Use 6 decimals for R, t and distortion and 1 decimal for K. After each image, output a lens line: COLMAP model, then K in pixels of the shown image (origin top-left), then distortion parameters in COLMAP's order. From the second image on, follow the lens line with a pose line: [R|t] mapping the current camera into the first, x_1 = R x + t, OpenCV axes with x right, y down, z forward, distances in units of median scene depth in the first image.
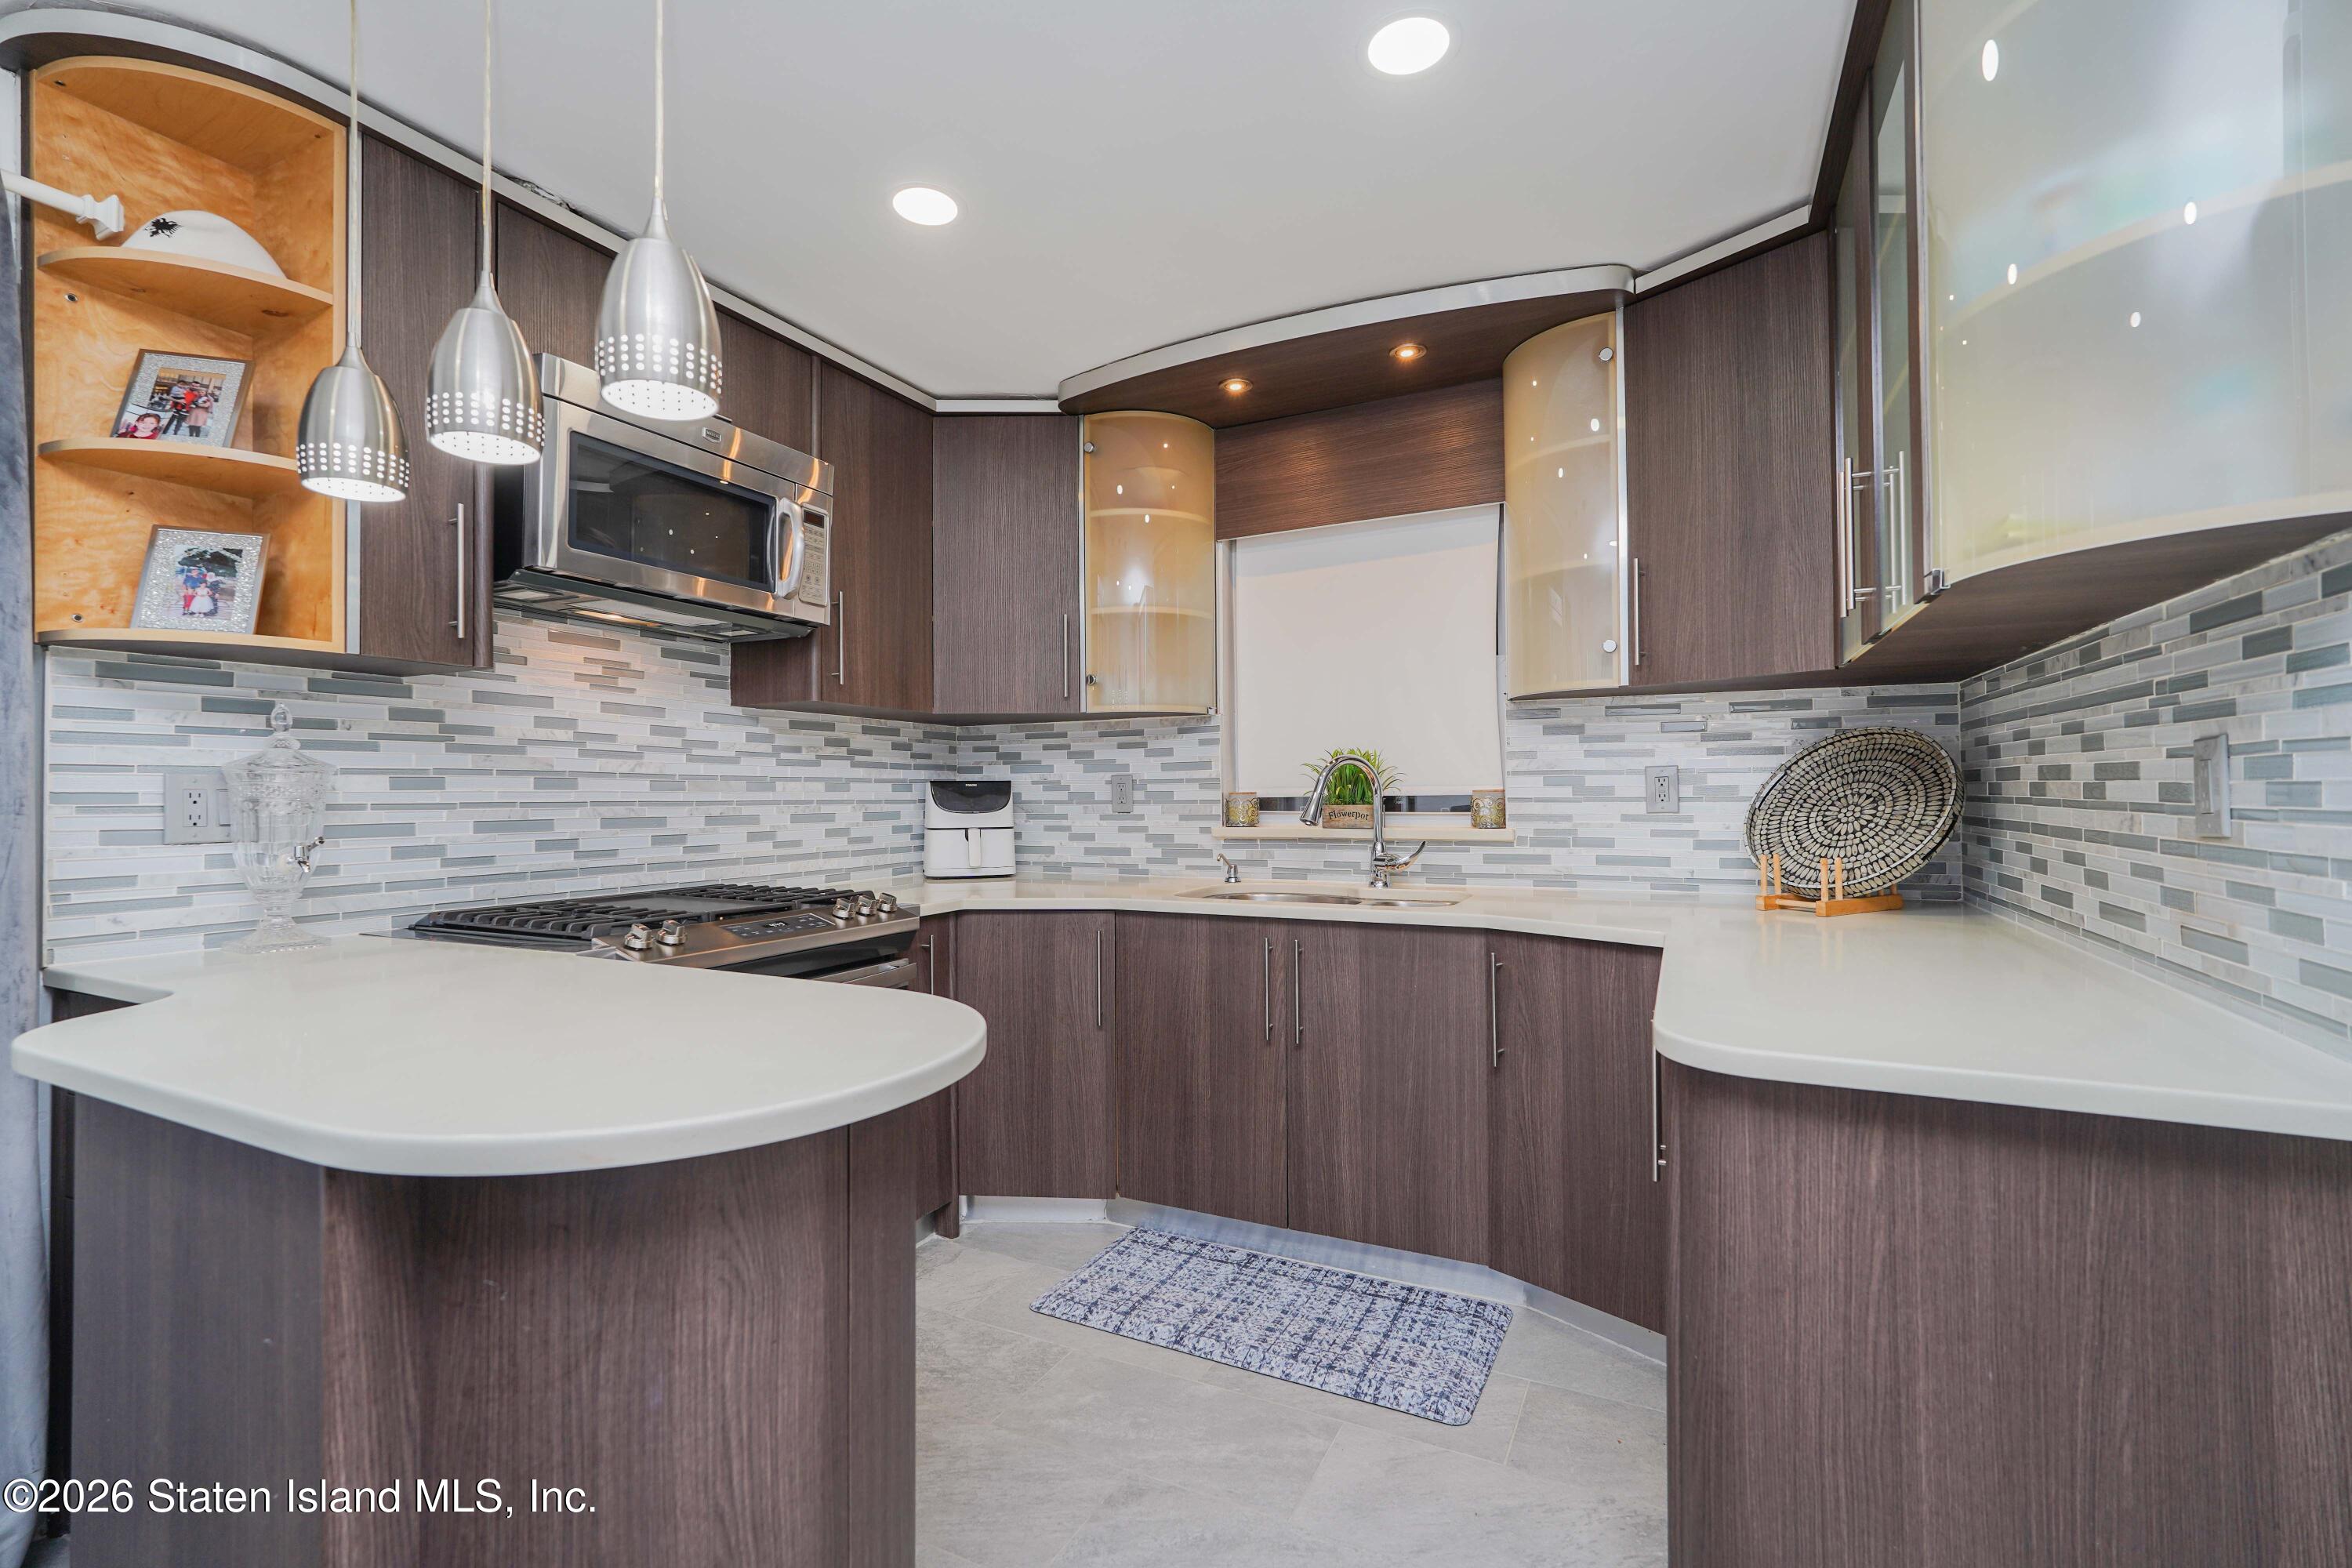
lens RADIAL K [[1040.4, 0, 1164.0], [0, 1040.4, 785.9], [0, 0, 1]] dist [-0.012336, 0.008389]
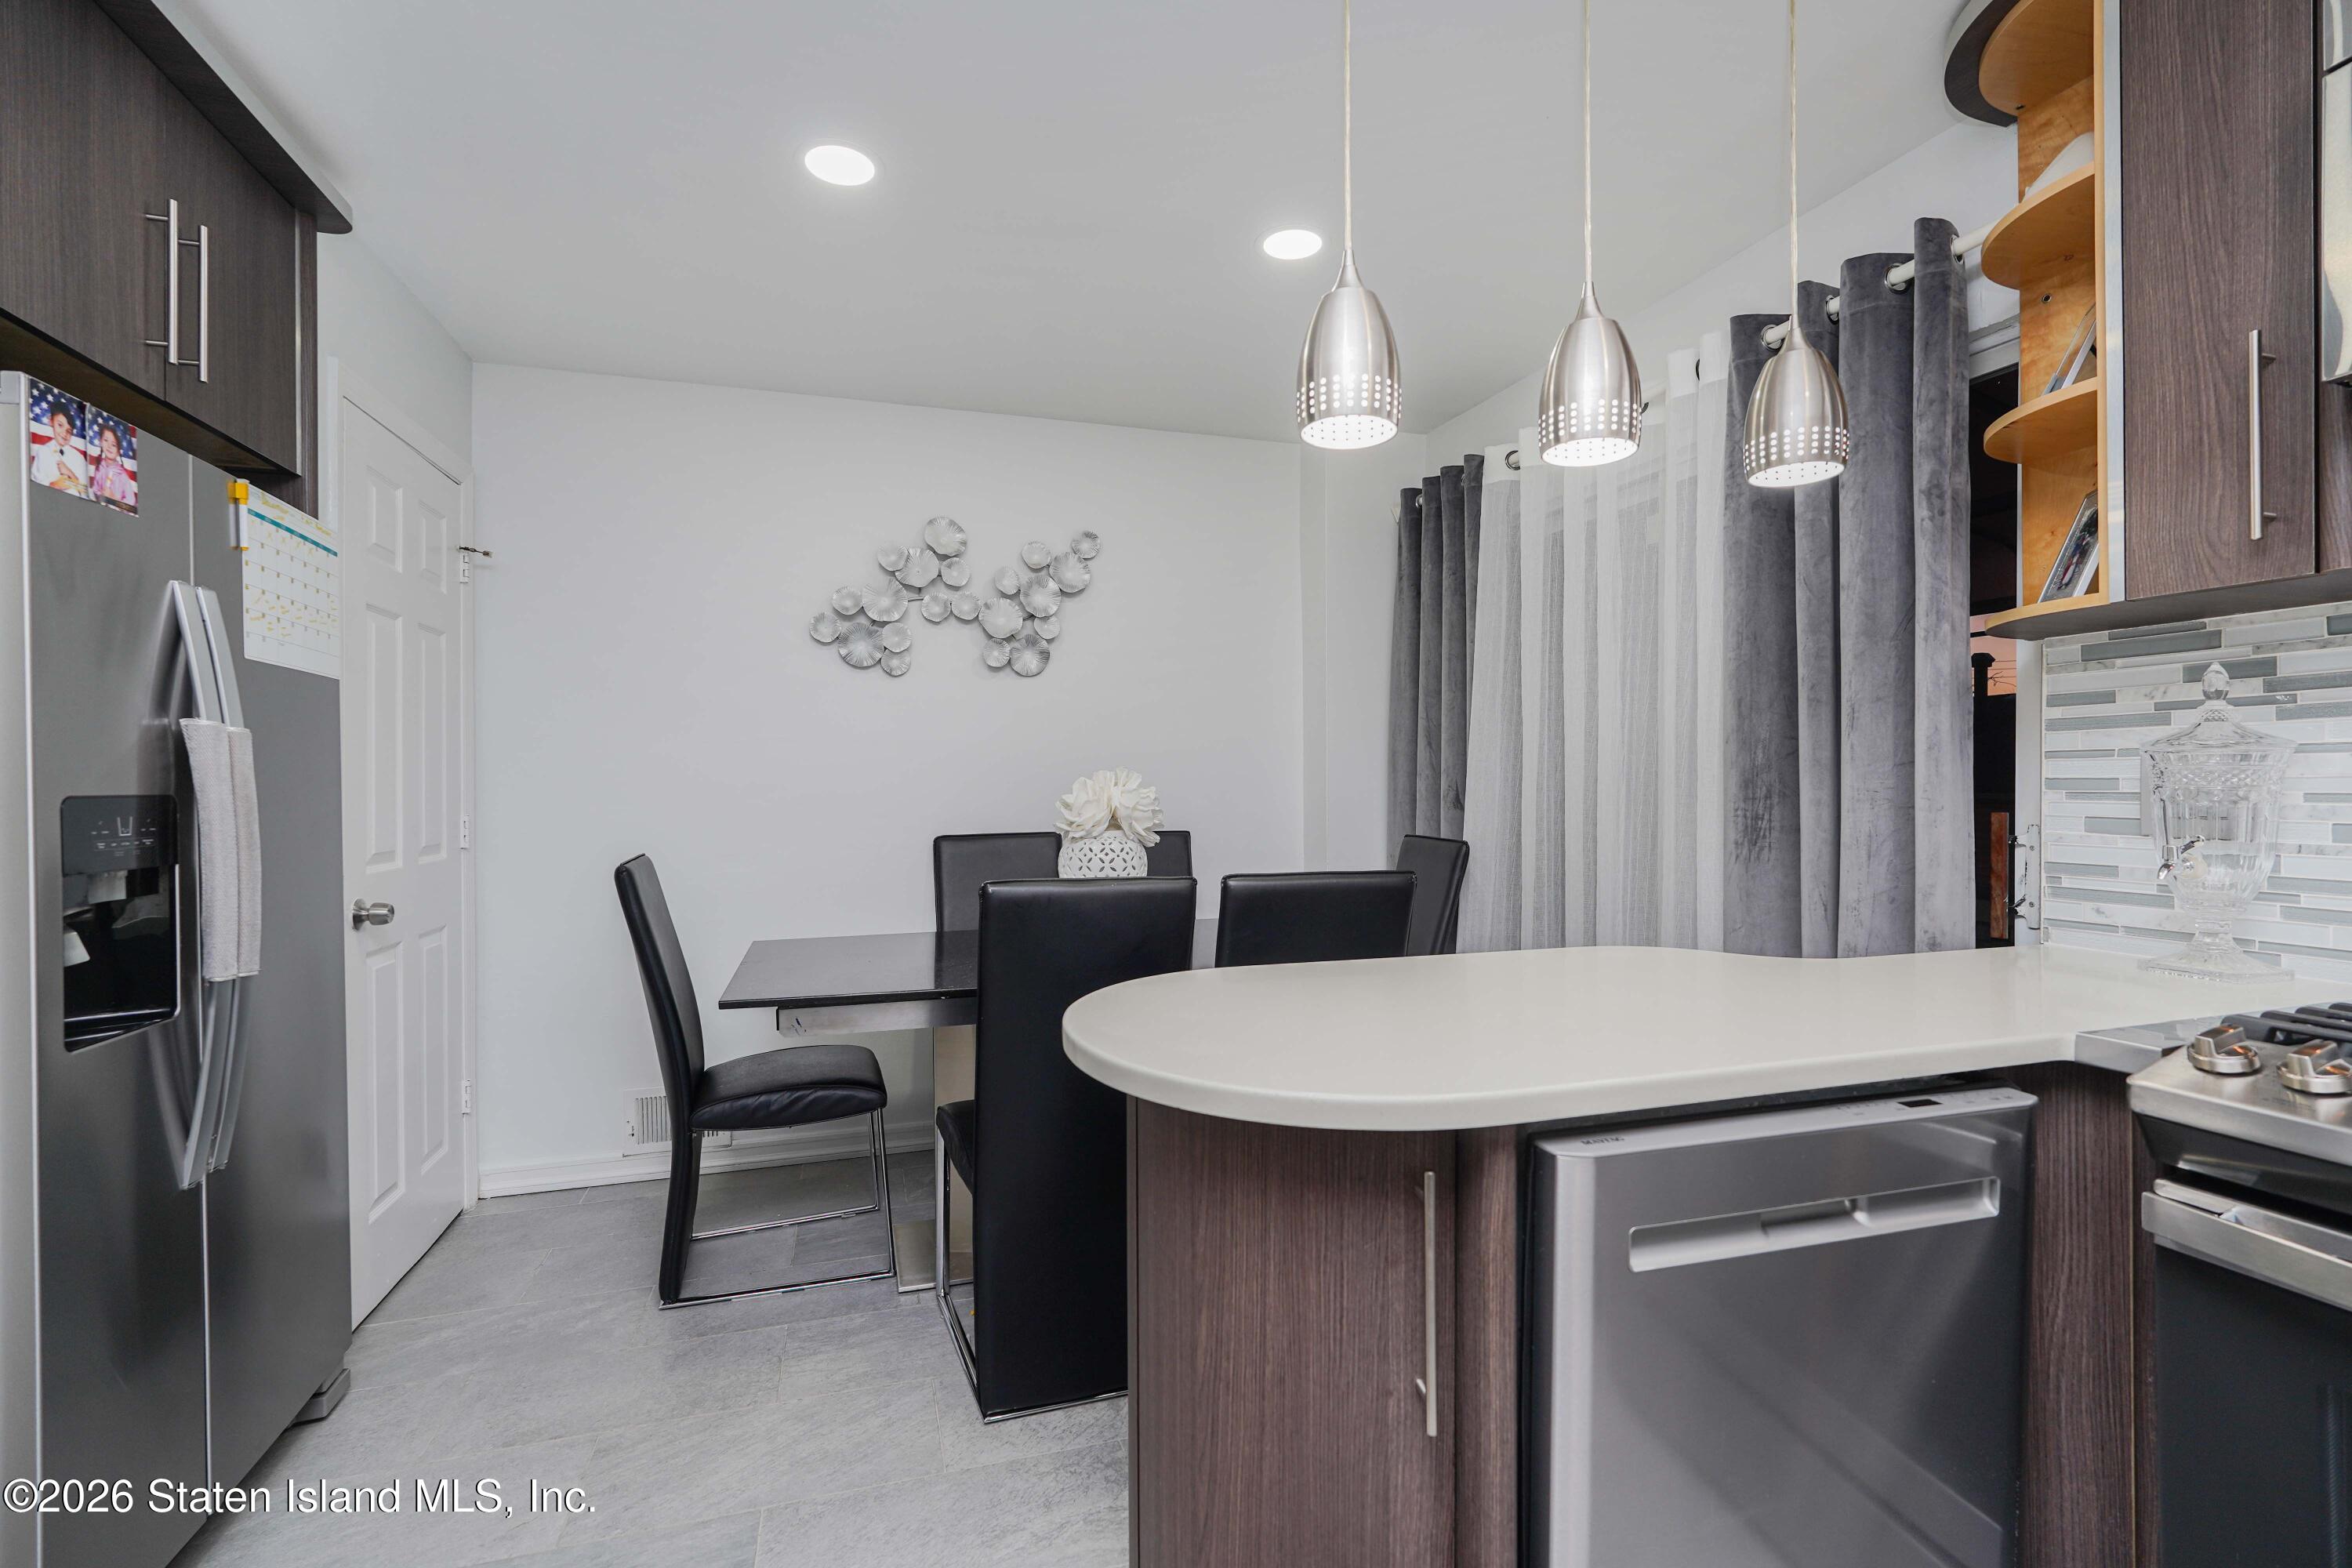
lens RADIAL K [[1040.4, 0, 1174.1], [0, 1040.4, 785.1], [0, 0, 1]] dist [-0.012336, 0.008389]
pose [[-0.707646, 0.018500, -0.706325, 0.200998], [0.020425, 0.999775, 0.005723, -0.007471], [0.706272, -0.010376, -0.707865, 0.763401]]
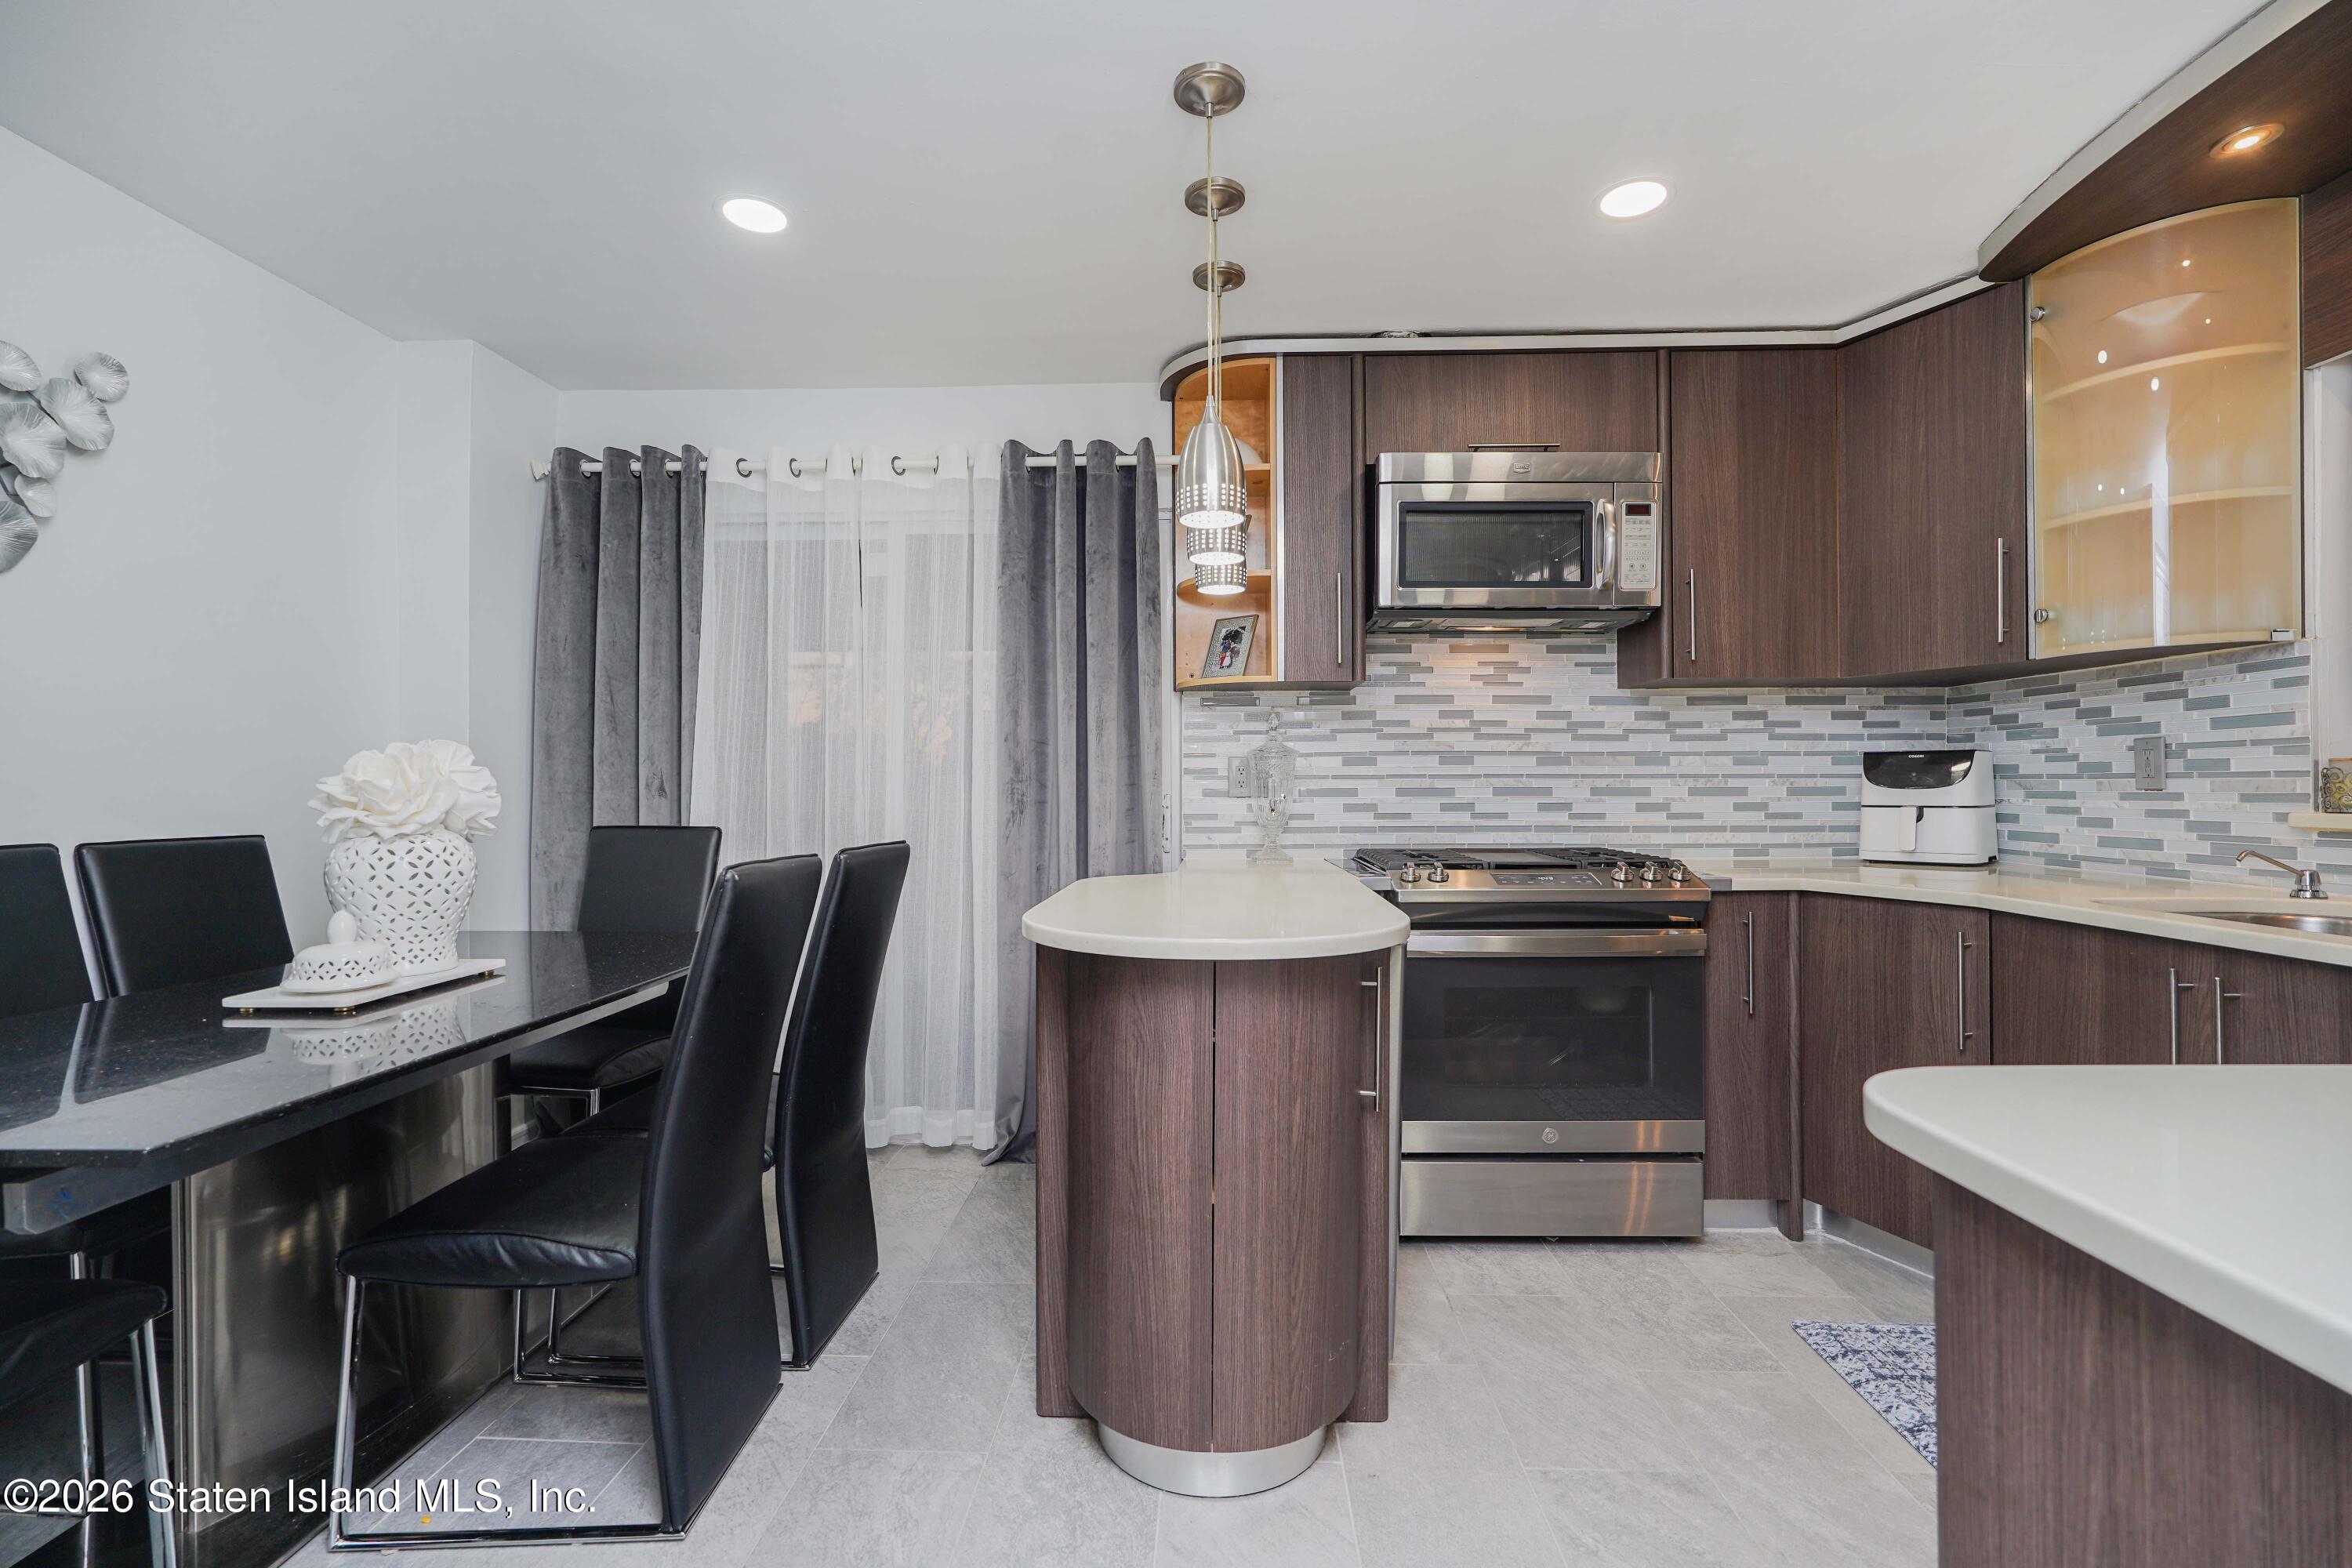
lens RADIAL K [[1040.4, 0, 1188.7], [0, 1040.4, 780.4], [0, 0, 1]] dist [-0.012336, 0.008389]
pose [[0.426887, 0.000389, -0.904305, 0.455510], [0.009175, 0.999947, 0.004761, 0.013262], [0.904258, -0.010329, 0.426861, 0.127596]]
